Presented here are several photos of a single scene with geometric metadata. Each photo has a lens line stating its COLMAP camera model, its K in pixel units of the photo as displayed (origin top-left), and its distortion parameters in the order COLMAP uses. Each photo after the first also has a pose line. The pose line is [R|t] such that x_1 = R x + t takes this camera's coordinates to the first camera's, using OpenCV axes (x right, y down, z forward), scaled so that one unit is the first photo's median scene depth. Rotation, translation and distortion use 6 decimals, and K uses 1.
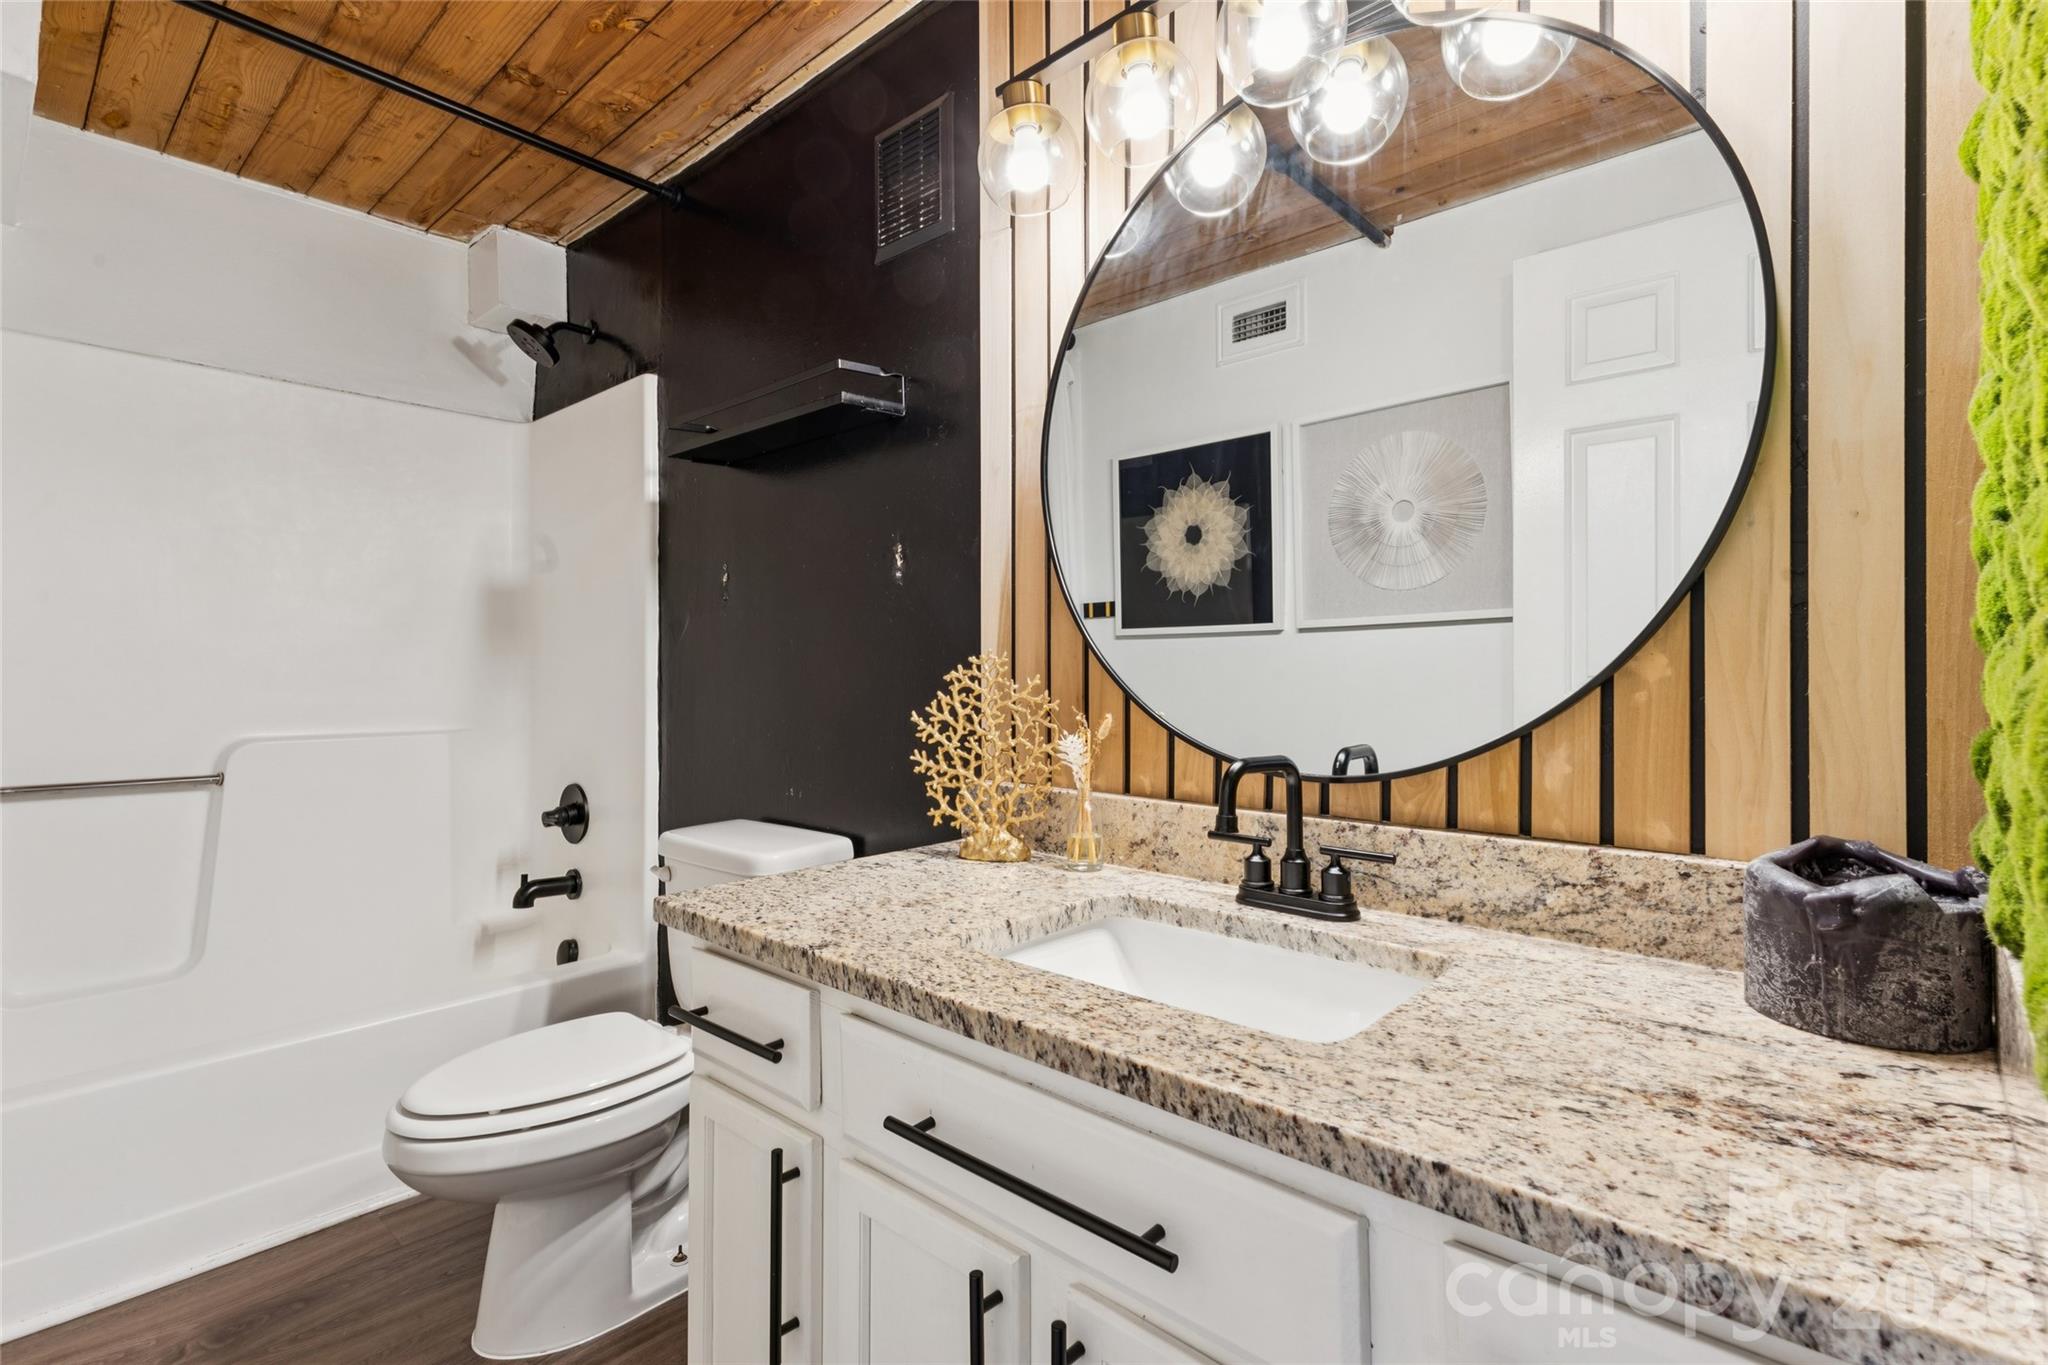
lens RADIAL K [[953.6, 0, 1026.6], [0, 953.6, 666.0], [0, 0, 1]] dist [-0.002212, -0.000790]
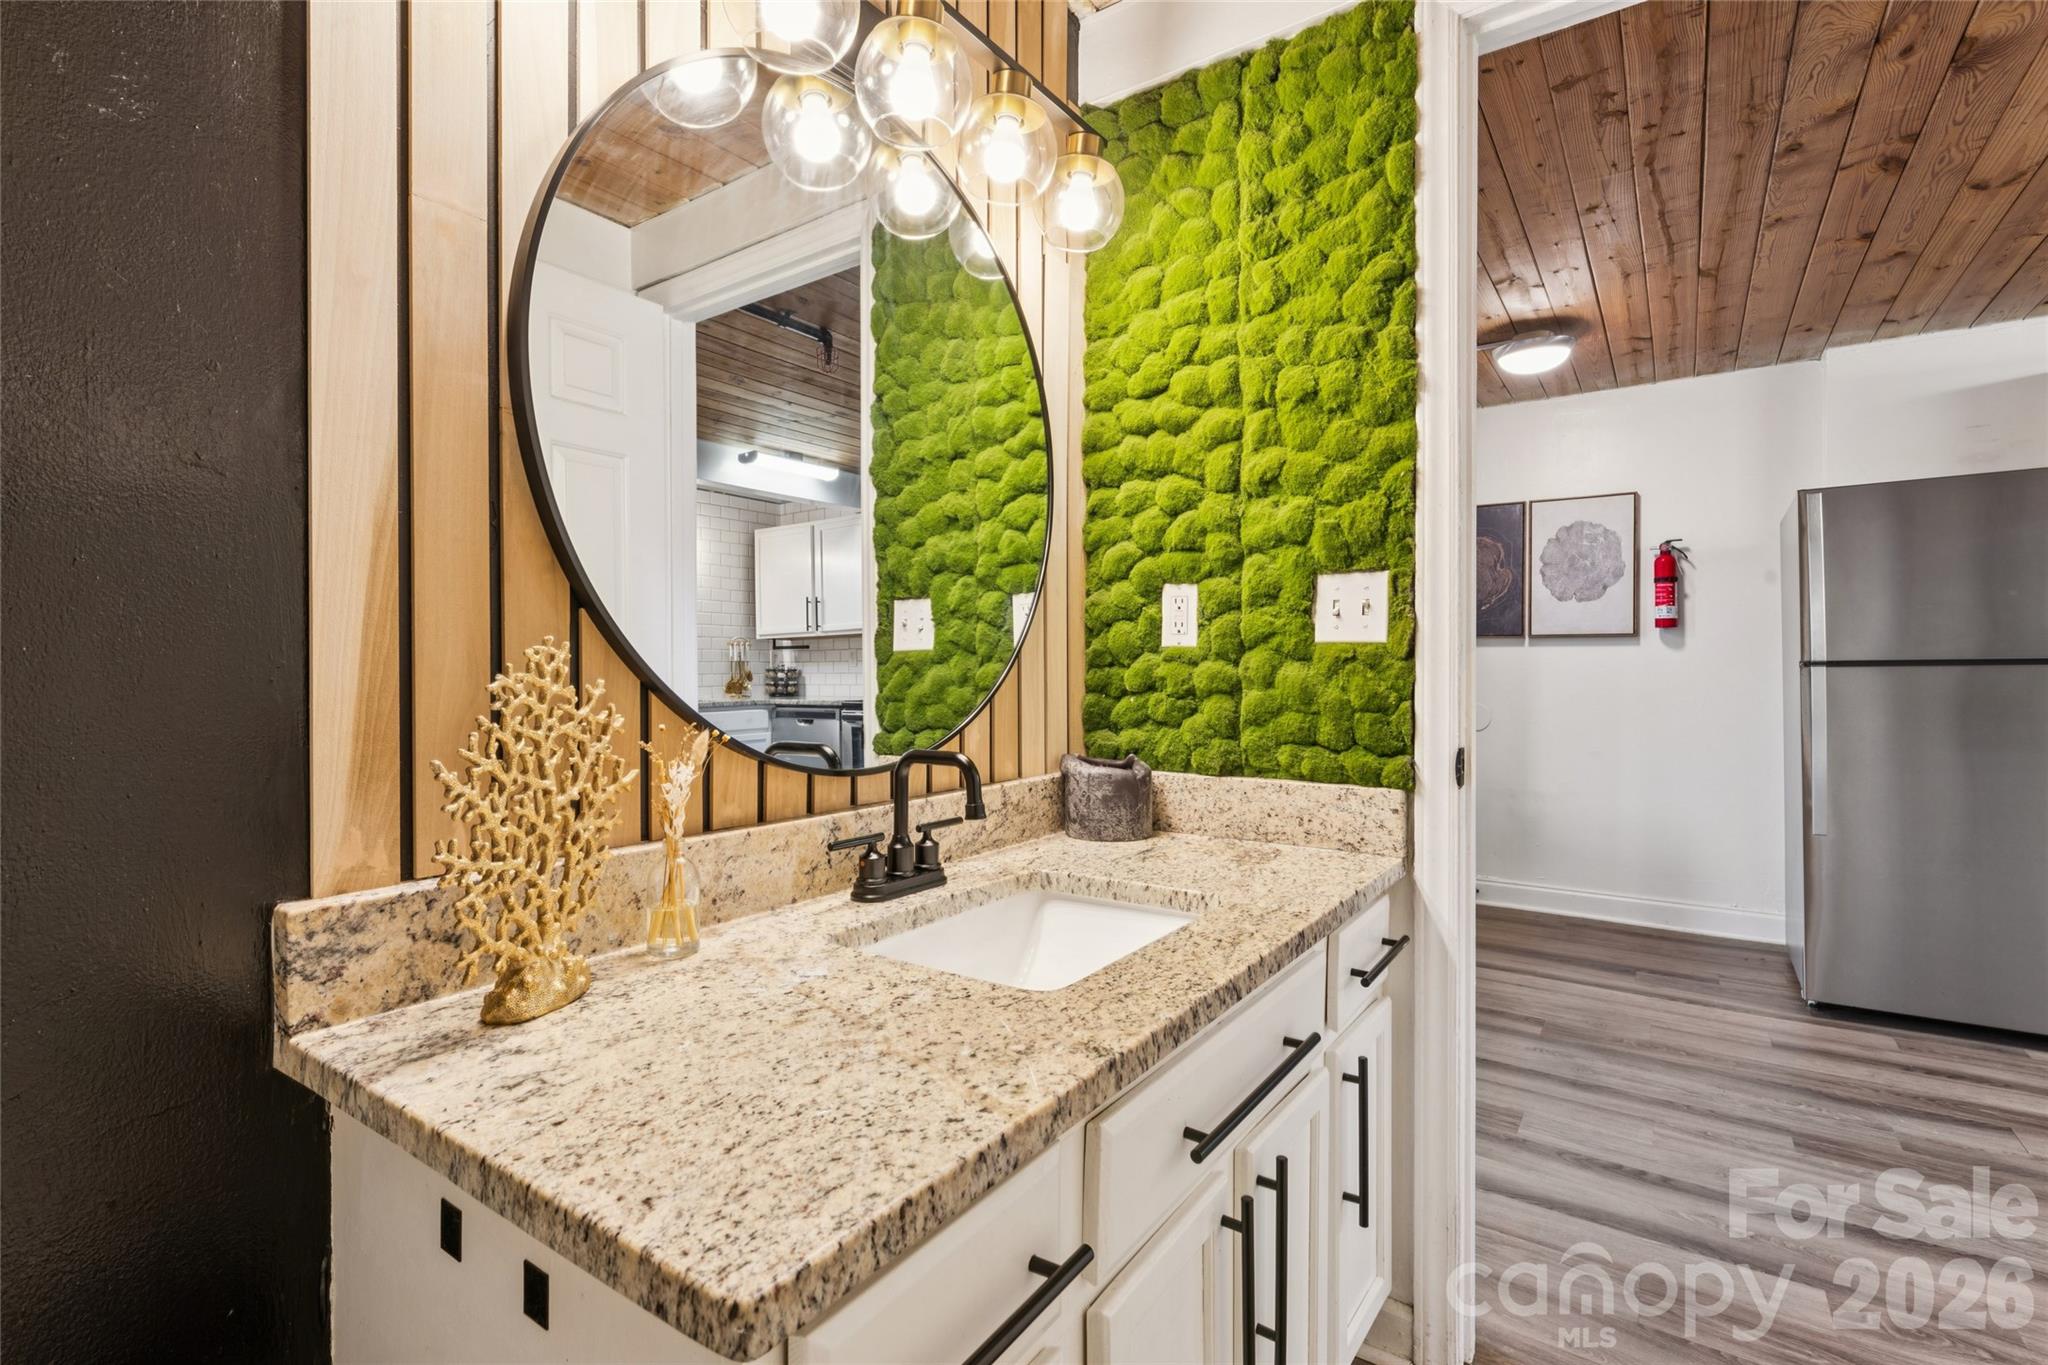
lens RADIAL K [[953.6, 0, 1026.6], [0, 953.6, 666.0], [0, 0, 1]] dist [-0.002212, -0.000790]
pose [[-0.131187, -0.000873, 0.991357, -0.850870], [-0.003293, 0.999994, 0.000445, -0.001537], [-0.991352, -0.003206, -0.131190, 1.047119]]
